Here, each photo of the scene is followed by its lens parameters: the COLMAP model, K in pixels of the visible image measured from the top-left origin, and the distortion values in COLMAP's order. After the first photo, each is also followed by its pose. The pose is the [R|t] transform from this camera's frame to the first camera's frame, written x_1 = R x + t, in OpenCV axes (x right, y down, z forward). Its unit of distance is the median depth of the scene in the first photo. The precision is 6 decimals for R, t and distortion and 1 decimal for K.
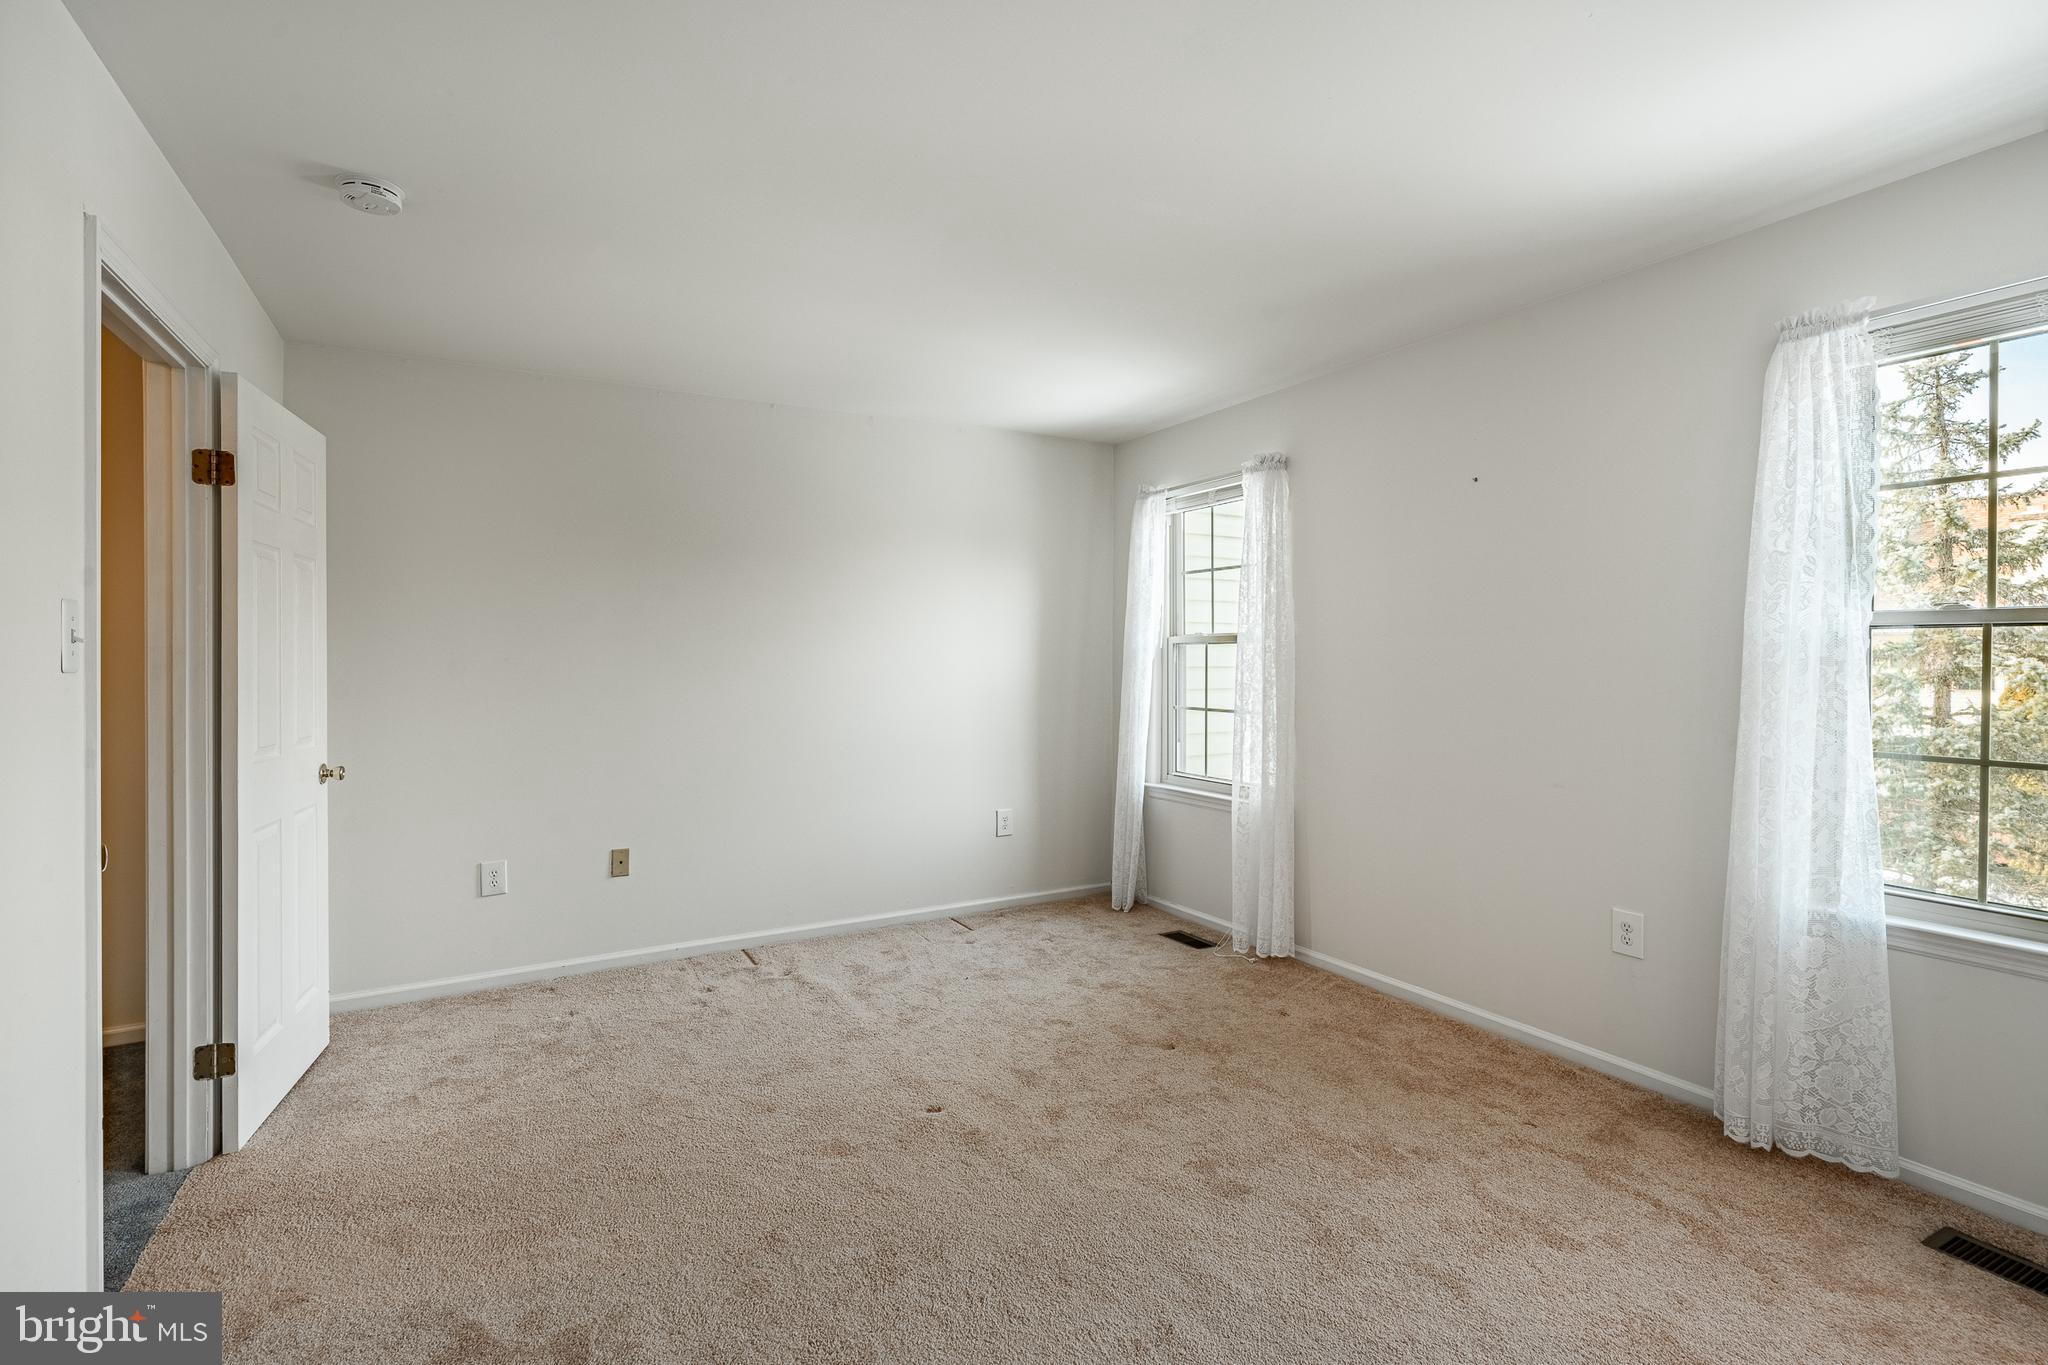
lens RADIAL K [[956.0, 0, 1018.8], [0, 956.0, 666.8], [0, 0, 1]] dist [-0.007265, 0.000326]
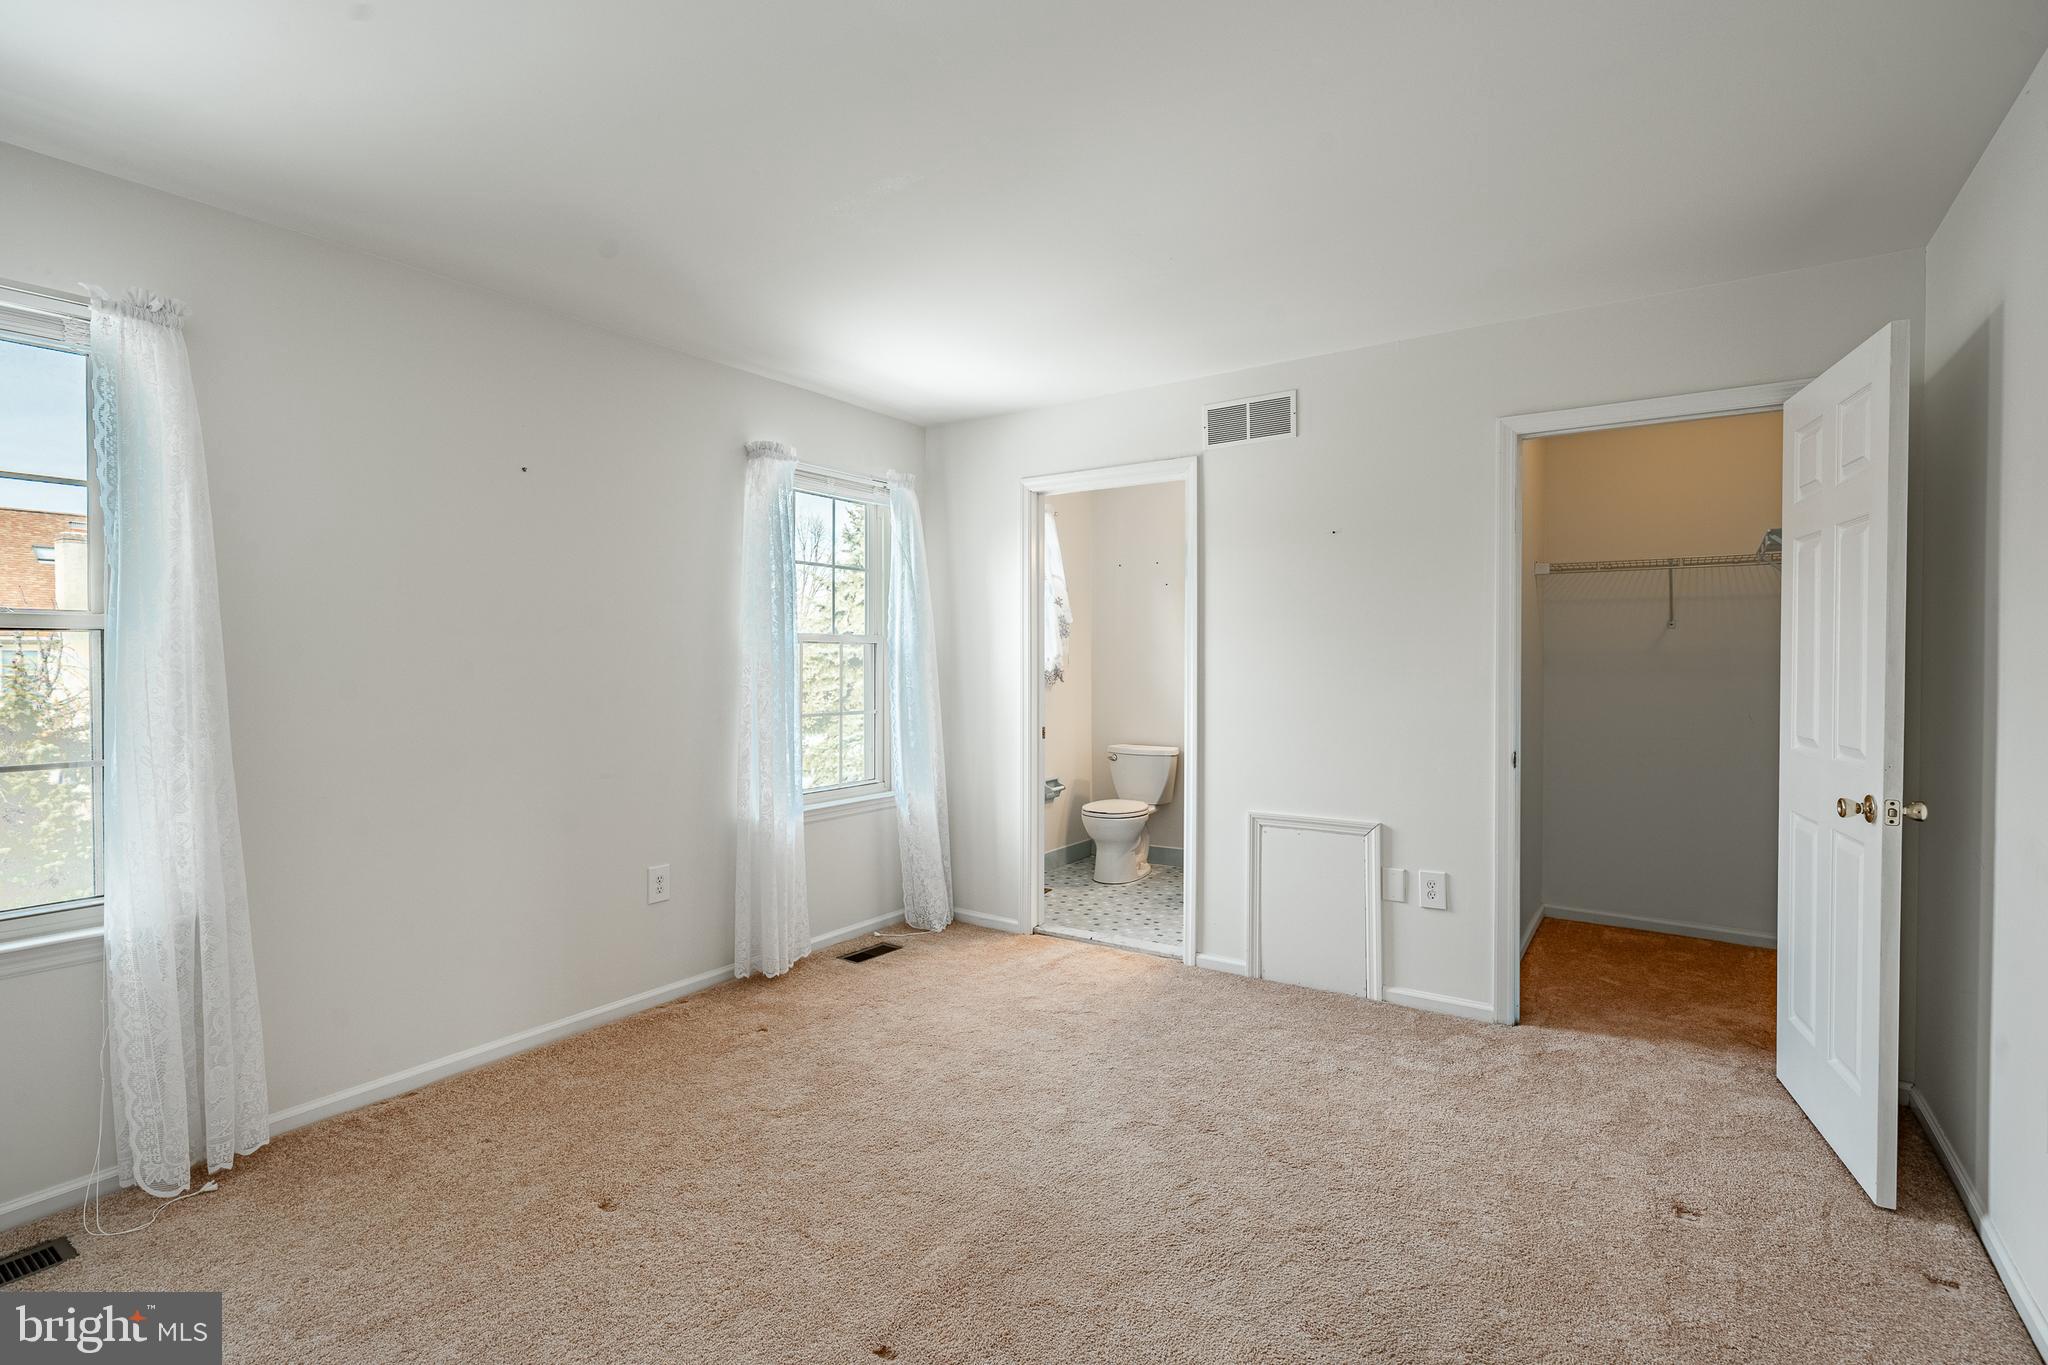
lens RADIAL K [[956.0, 0, 1029.4], [0, 956.0, 672.8], [0, 0, 1]] dist [-0.007265, 0.000326]
pose [[-0.451924, -0.016794, 0.891898, -0.487831], [0.005942, 0.999744, 0.021836, -0.011534], [-0.892037, 0.015168, -0.451708, 0.823441]]
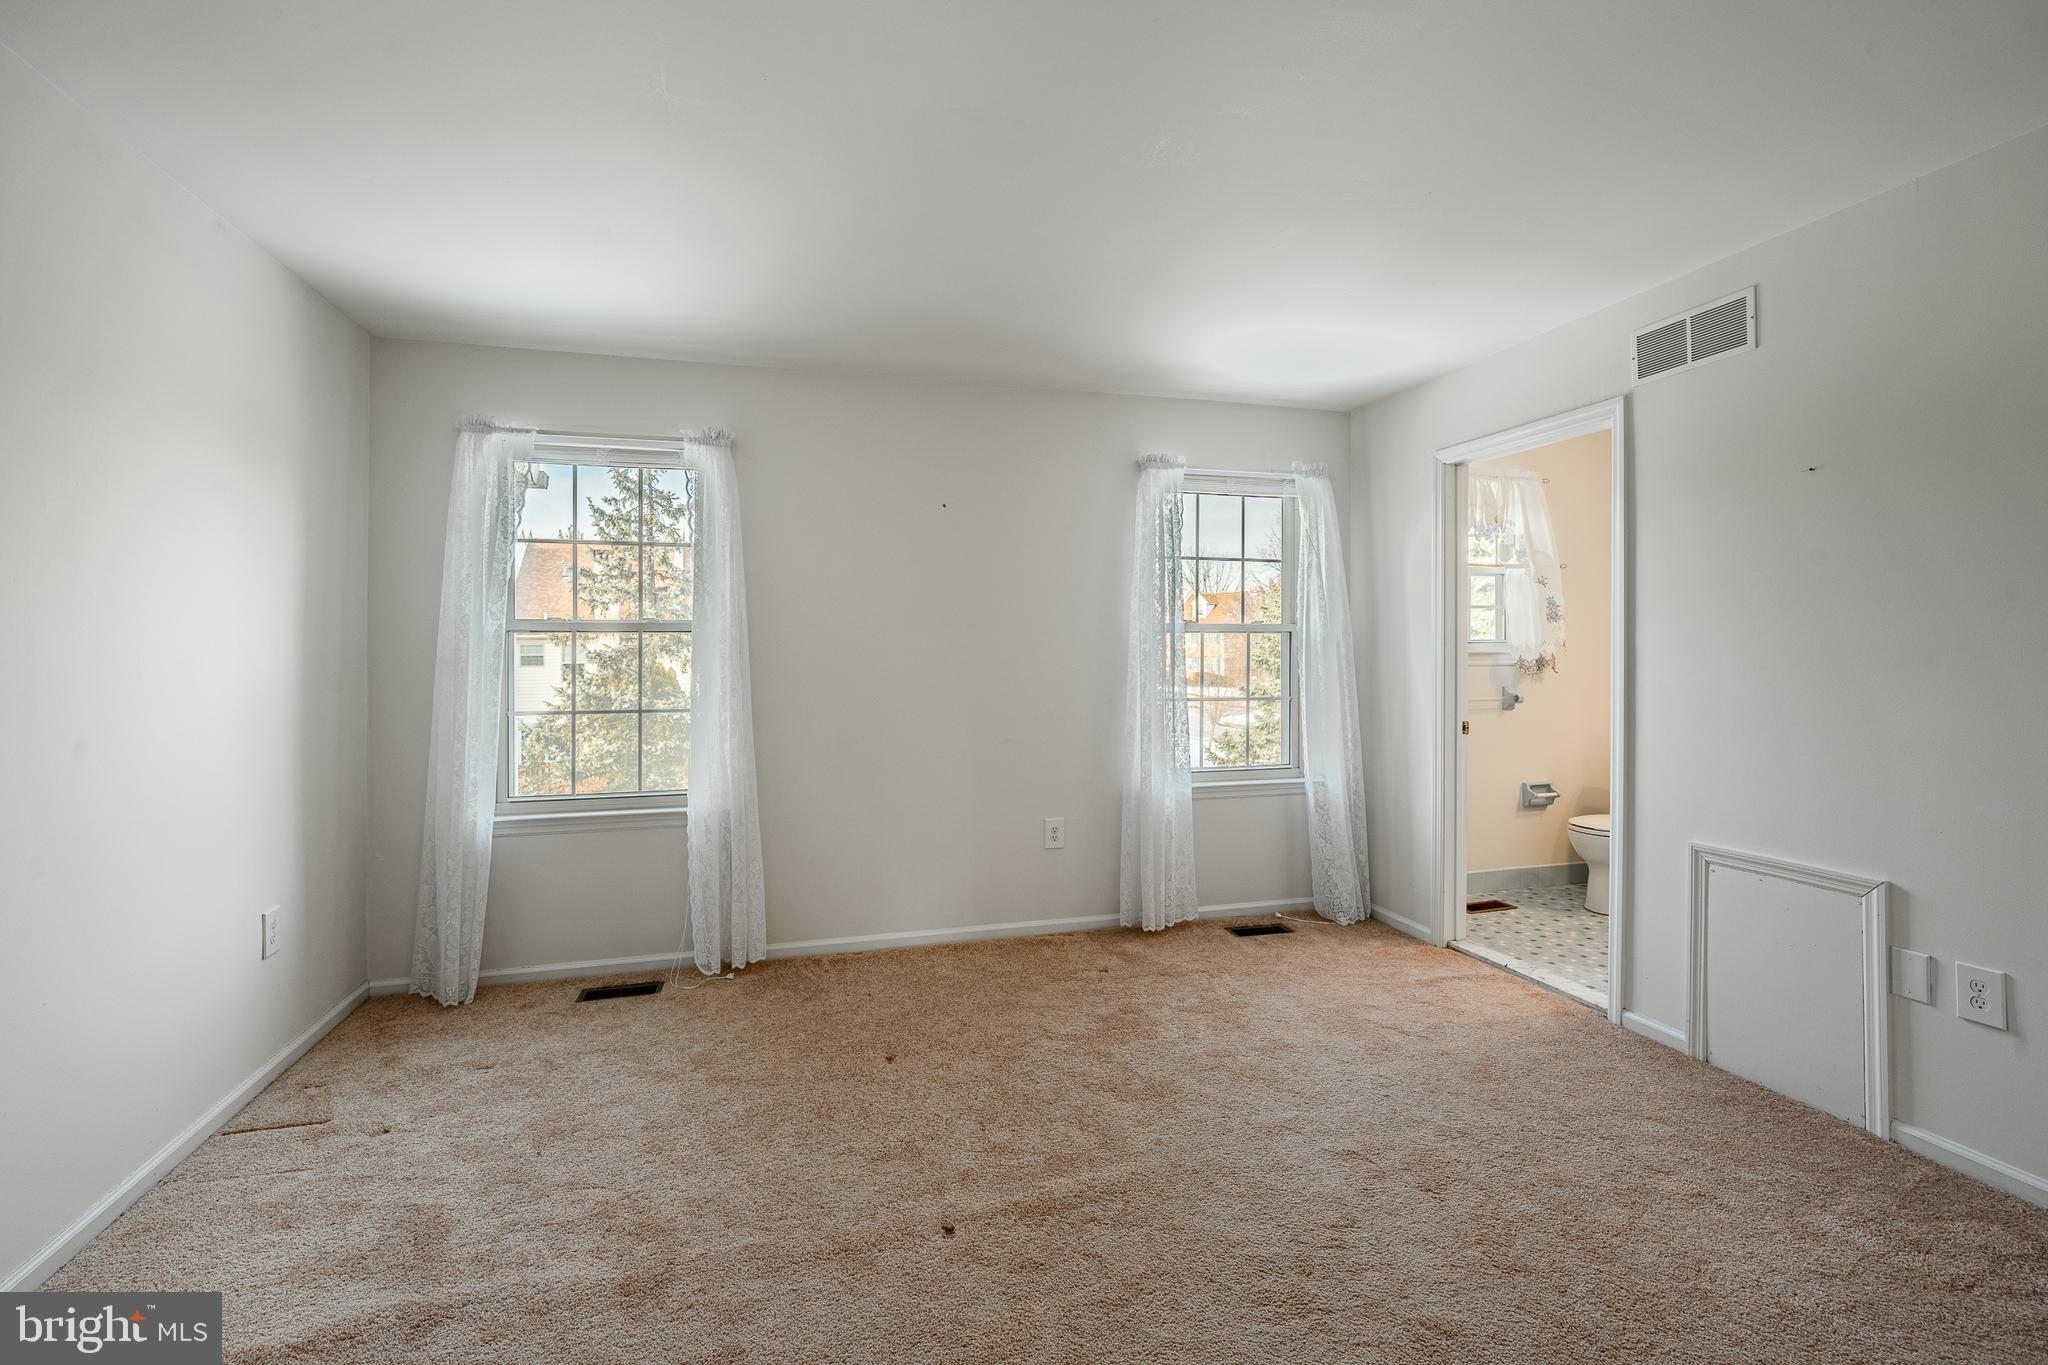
lens RADIAL K [[901.8, 0, 1018.2], [0, 901.8, 655.3], [0, 0, 1]] dist [-0.011548, 0.001852]
pose [[0.238076, -0.010621, 0.971189, -0.537248], [0.012046, 0.999896, 0.007982, -0.007141], [-0.971172, 0.009799, 0.238179, 0.525324]]
